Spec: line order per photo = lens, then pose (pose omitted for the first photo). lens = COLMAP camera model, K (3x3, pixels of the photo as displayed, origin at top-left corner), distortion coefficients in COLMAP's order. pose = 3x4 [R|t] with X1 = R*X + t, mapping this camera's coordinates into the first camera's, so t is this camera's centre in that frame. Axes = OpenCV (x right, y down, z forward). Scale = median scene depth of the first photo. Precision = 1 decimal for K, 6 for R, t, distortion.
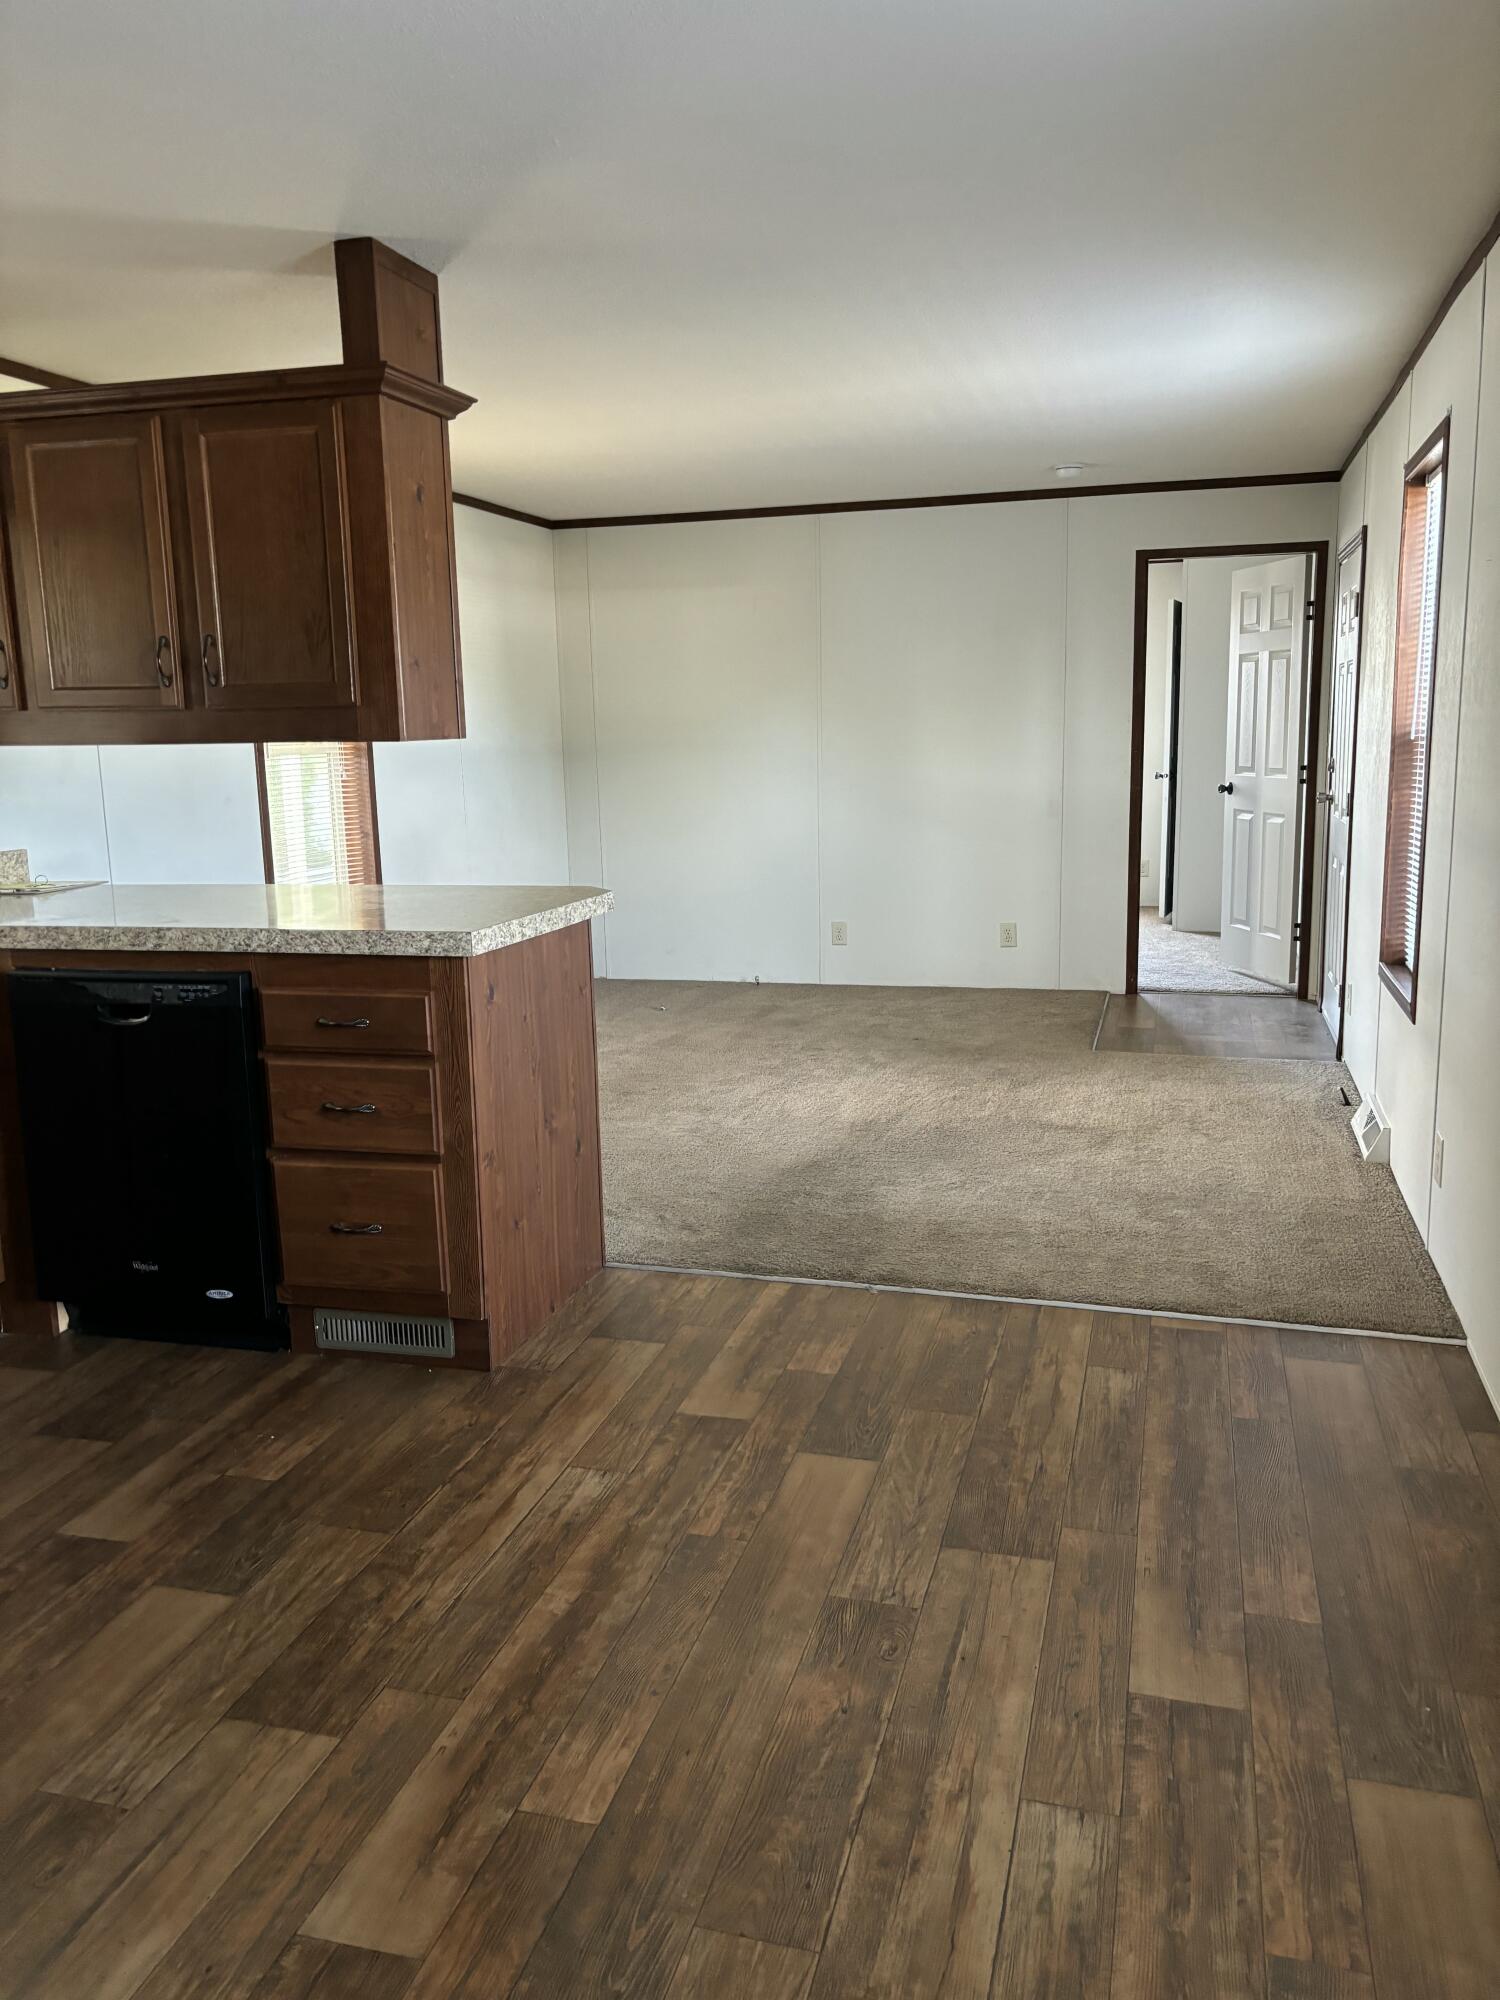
lens RADIAL K [[1522.1, 0, 748.2], [0, 1522.1, 991.3], [0, 0, 1]] dist [0.006853, -0.004093]
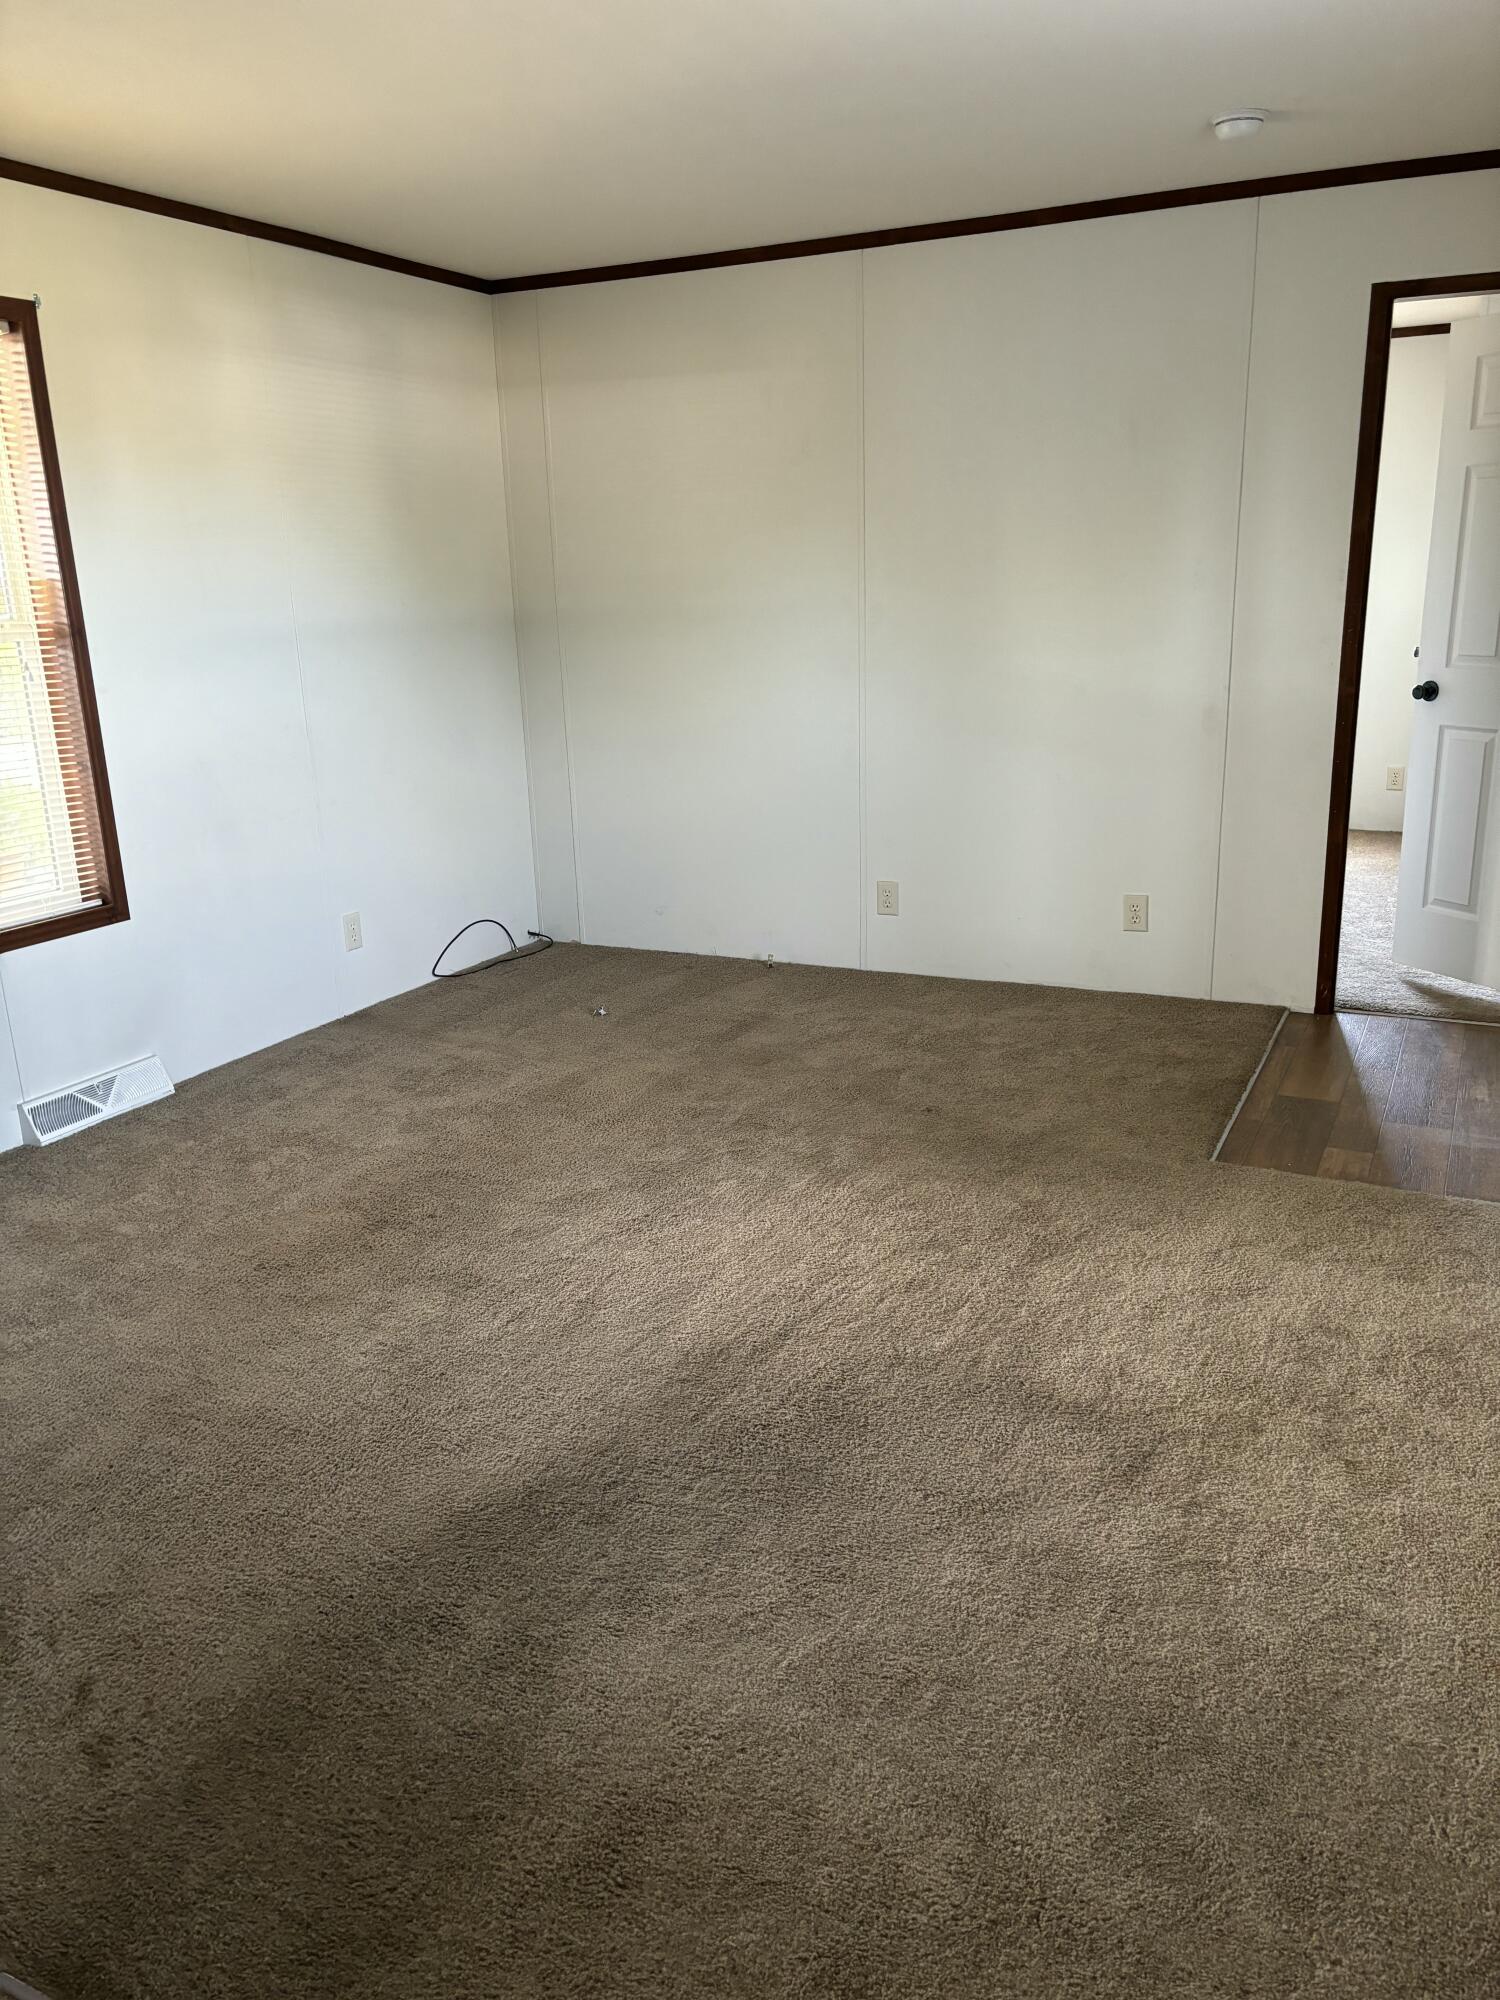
lens RADIAL K [[1522.1, 0, 759.2], [0, 1522.1, 1010.0], [0, 0, 1]] dist [0.006853, -0.004093]
pose [[0.985374, 0.041397, -0.165302, 0.217221], [-0.022349, 0.993060, 0.115469, -0.120929], [0.168935, -0.110086, 0.979460, 0.581045]]
